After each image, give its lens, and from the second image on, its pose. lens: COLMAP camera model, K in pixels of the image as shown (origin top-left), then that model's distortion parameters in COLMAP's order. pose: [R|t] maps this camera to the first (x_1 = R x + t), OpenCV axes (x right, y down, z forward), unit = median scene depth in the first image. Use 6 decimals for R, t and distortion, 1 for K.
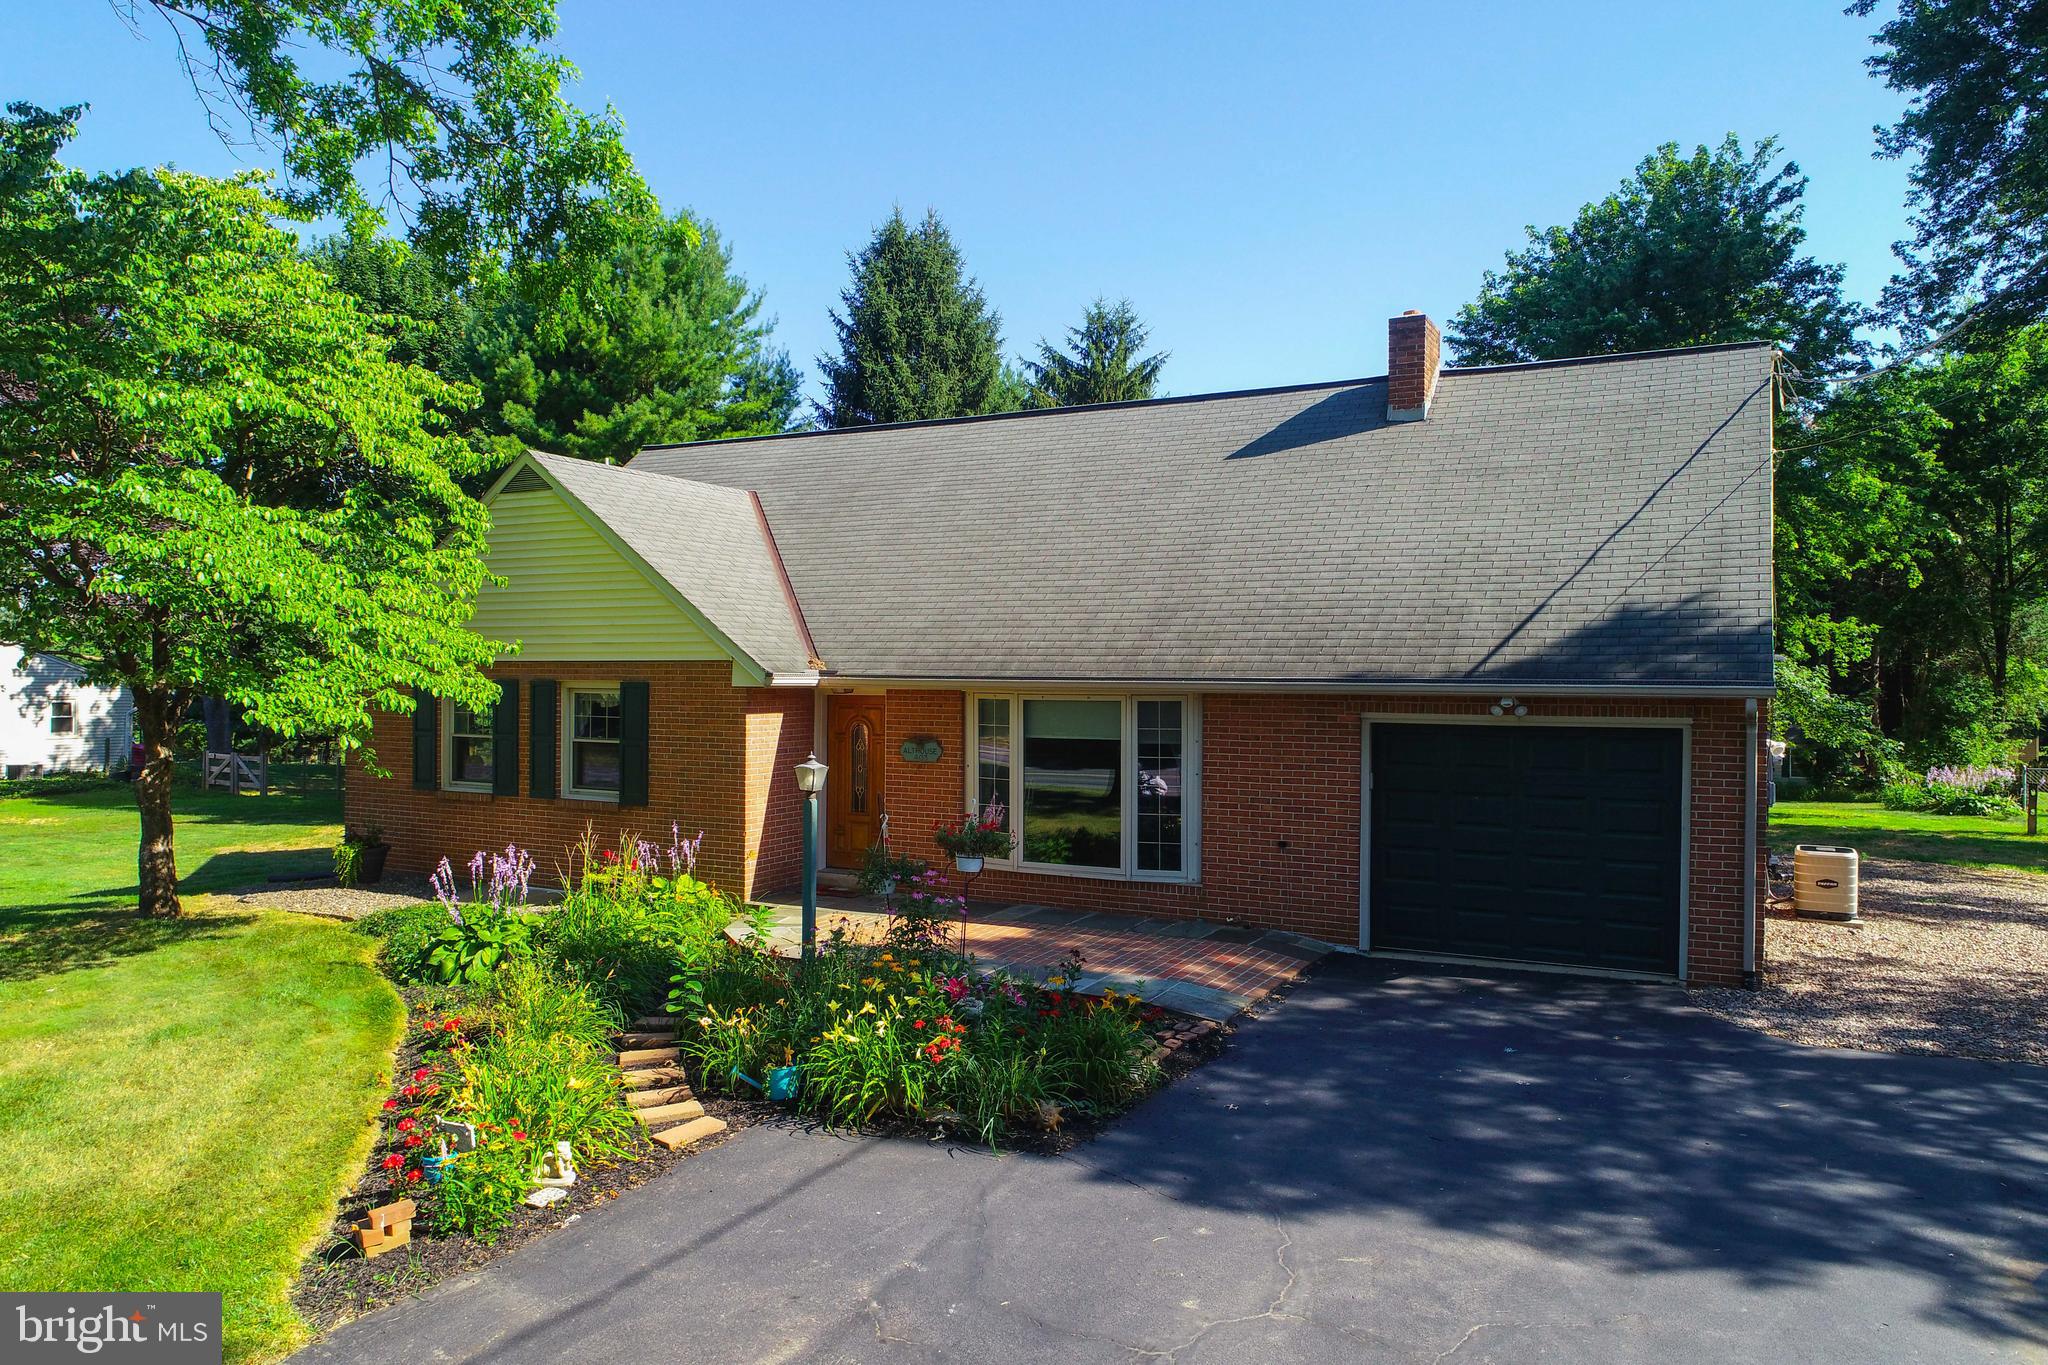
lens RADIAL K [[1344.7, 0, 1024.0], [0, 1344.7, 682.5], [0, 0, 1]] dist [0.003041, -0.006798]
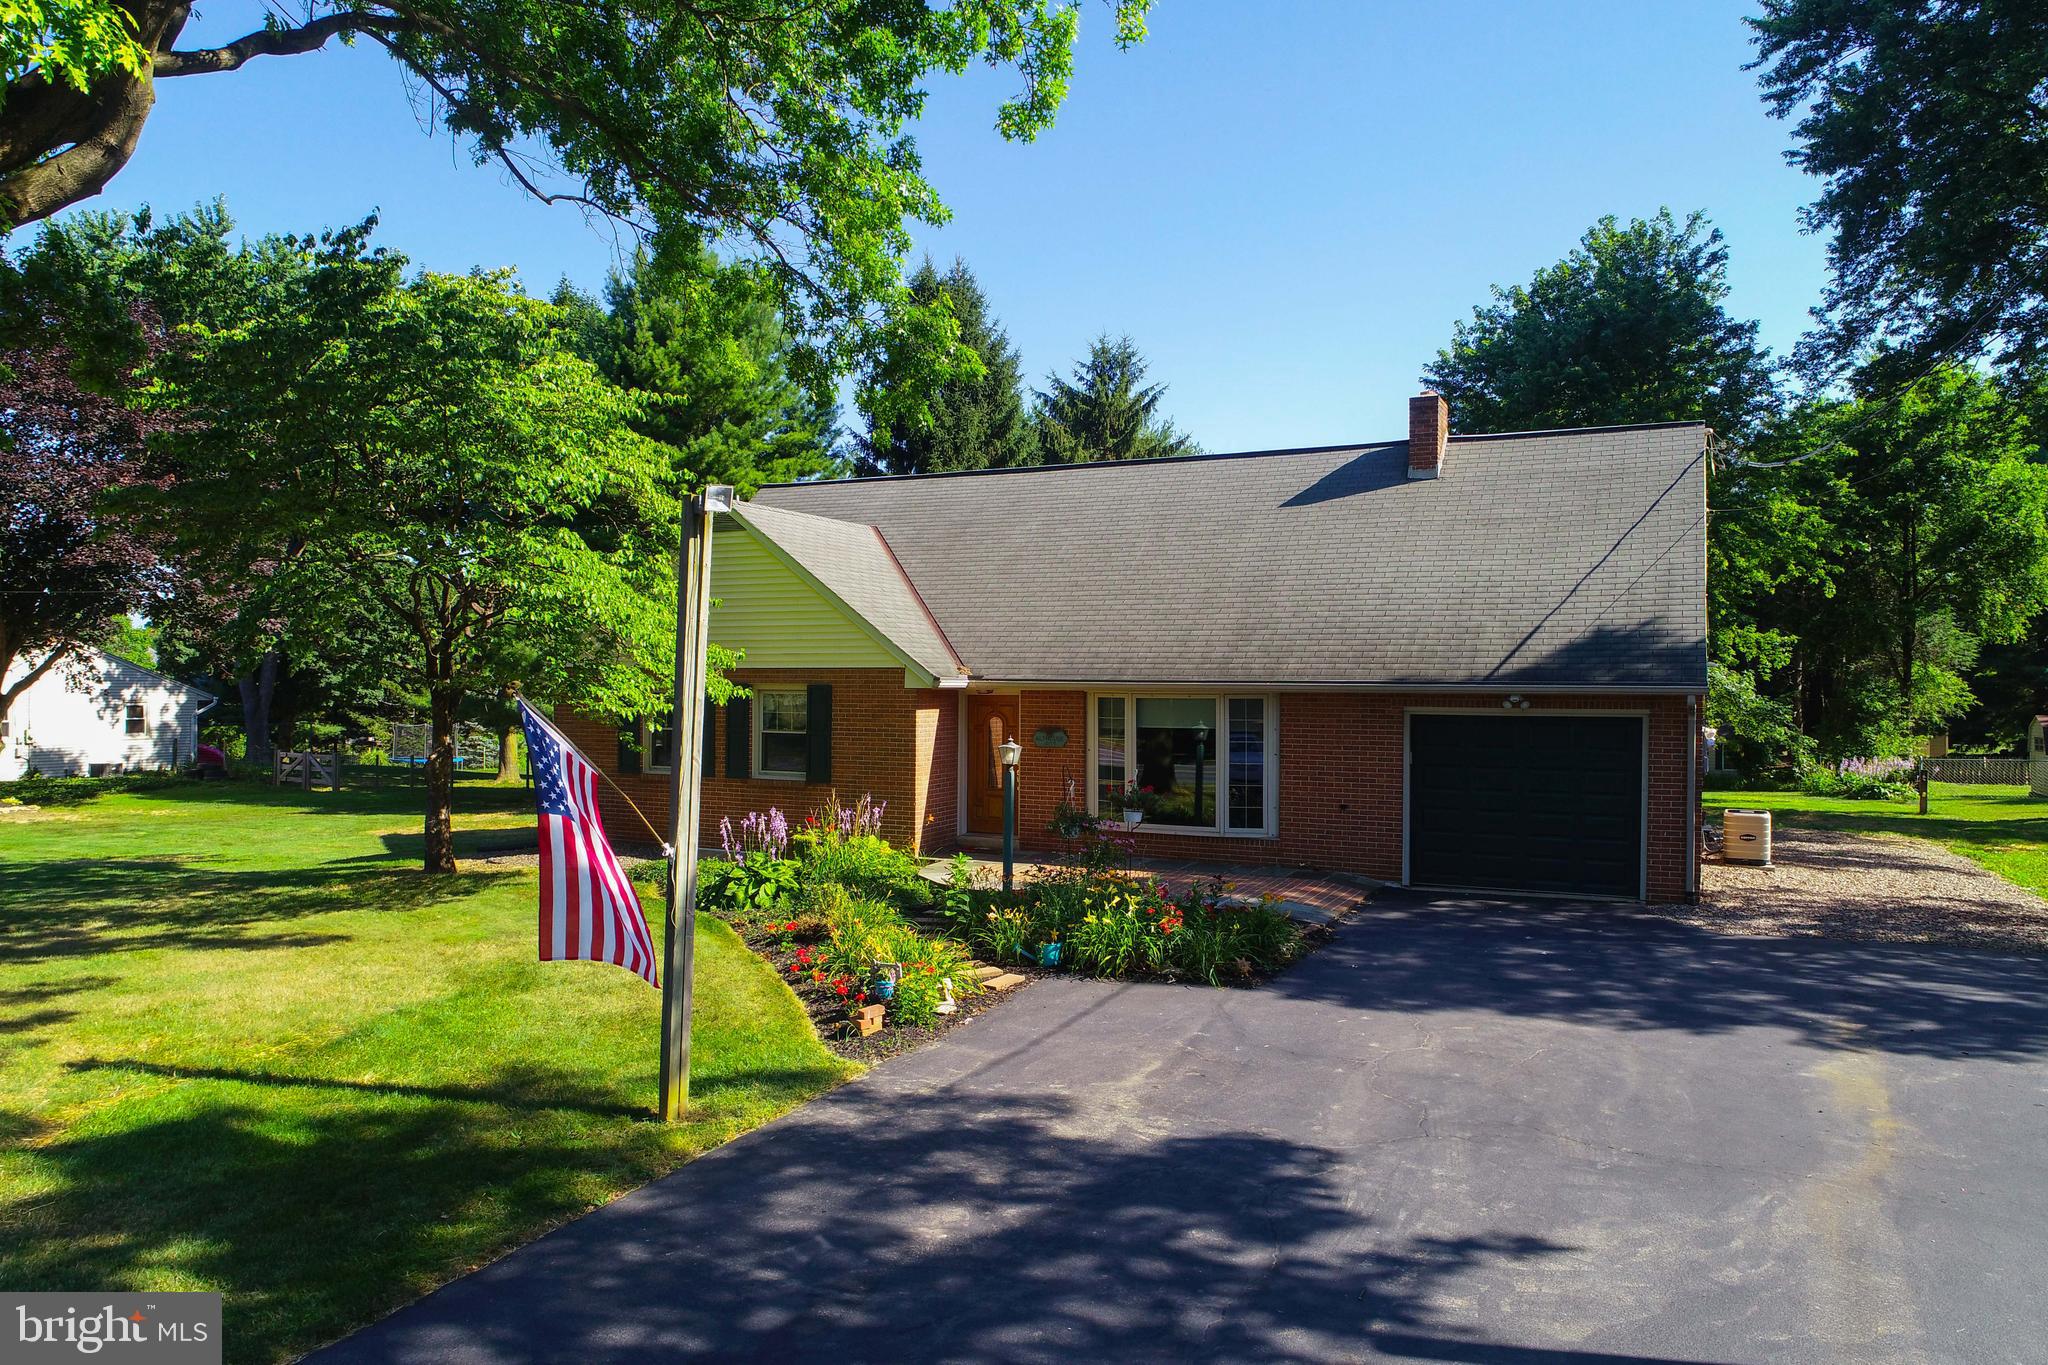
lens RADIAL K [[1344.7, 0, 1024.0], [0, 1344.7, 682.5], [0, 0, 1]] dist [0.003041, -0.006798]
pose [[0.999276, -0.001029, 0.038035, -0.147023], [0.001139, 0.999995, -0.002879, 0.001450], [-0.038031, 0.002920, 0.999272, -0.264801]]
